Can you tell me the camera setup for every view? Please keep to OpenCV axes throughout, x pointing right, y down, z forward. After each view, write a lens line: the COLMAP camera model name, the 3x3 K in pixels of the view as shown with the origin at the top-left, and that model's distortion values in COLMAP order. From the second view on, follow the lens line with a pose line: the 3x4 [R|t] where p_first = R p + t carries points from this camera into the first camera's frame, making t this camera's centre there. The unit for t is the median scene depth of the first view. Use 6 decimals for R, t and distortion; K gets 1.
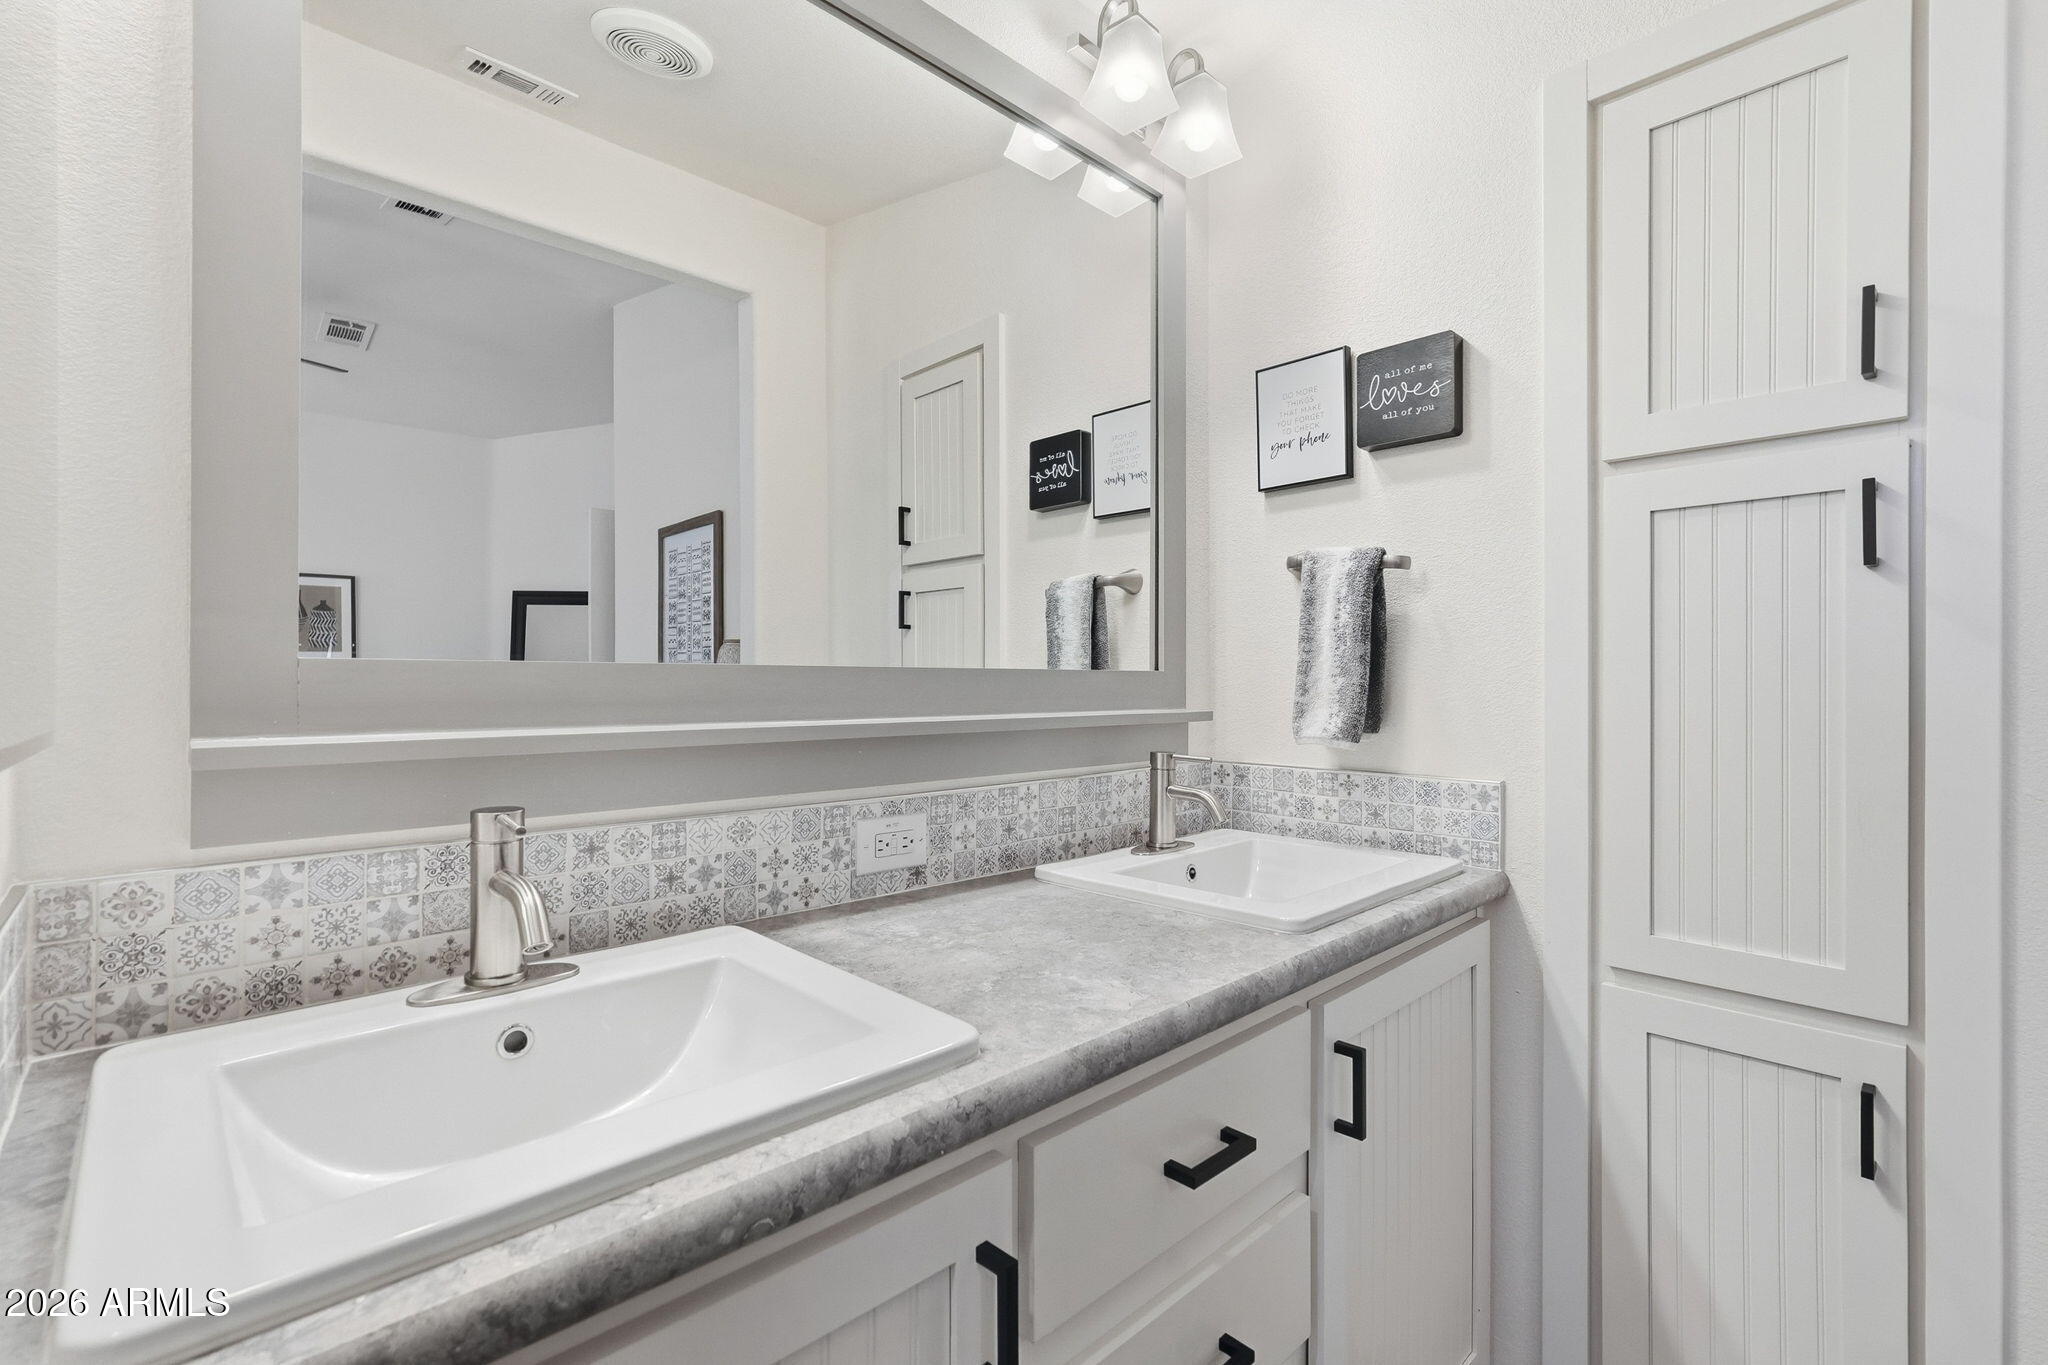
lens RADIAL K [[899.7, 0, 1016.2], [0, 899.7, 675.1], [0, 0, 1]] dist [-0.001615, 0.000544]
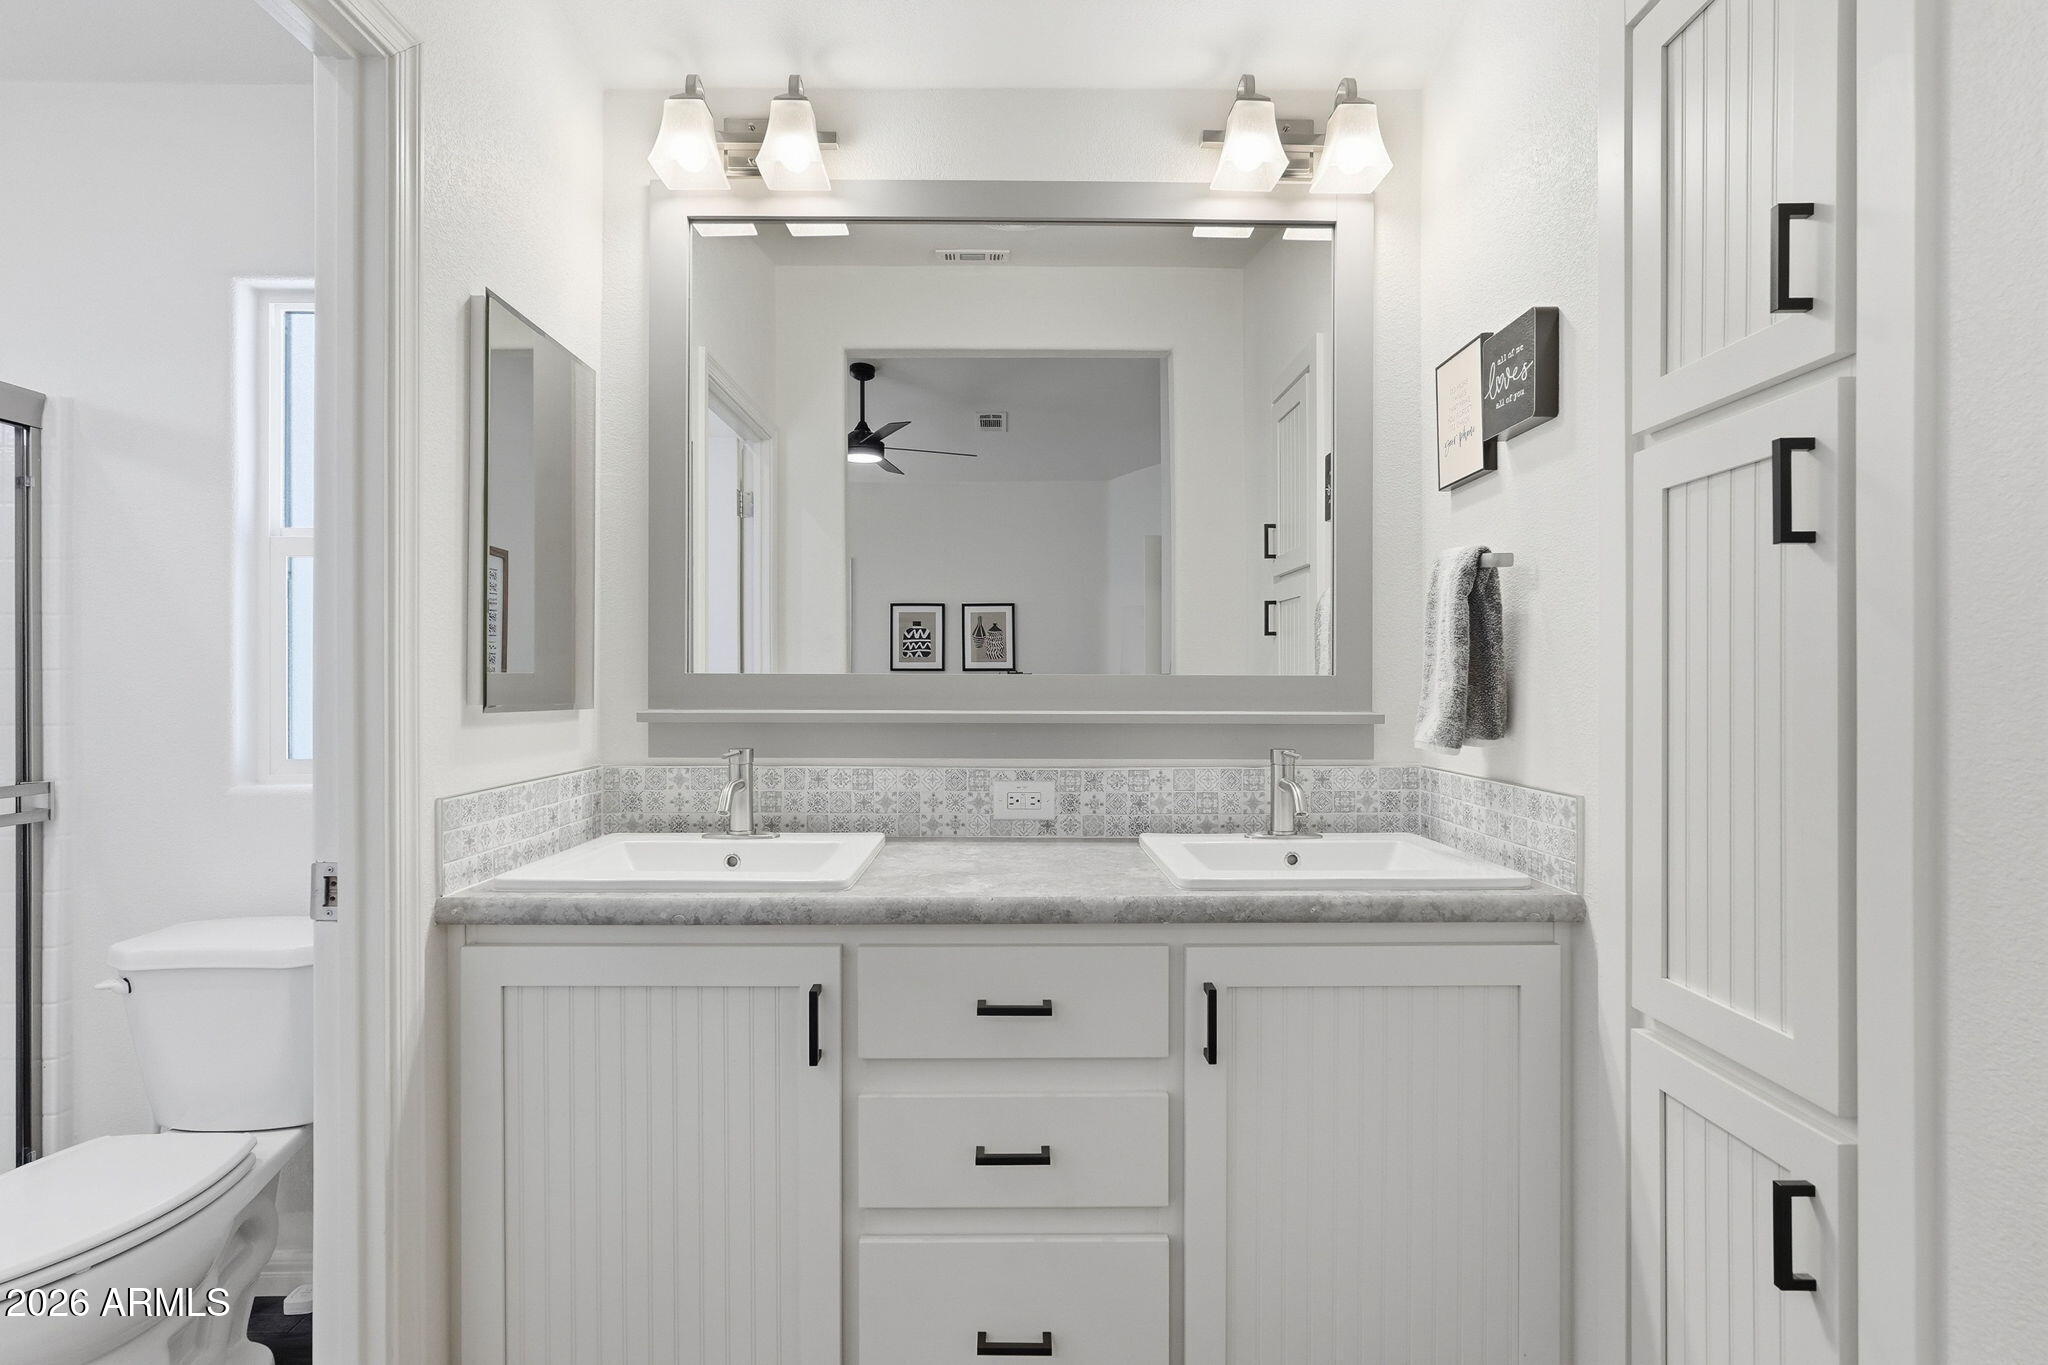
lens RADIAL K [[963.1, 0, 1024.0], [0, 963.1, 682.5], [0, 0, 1]] dist [0.000124, -0.001405]
pose [[0.742109, 0.000255, -0.670279, 0.872985], [0.002803, 0.999990, 0.003484, -0.001262], [0.670273, -0.004464, 0.742101, -0.106798]]
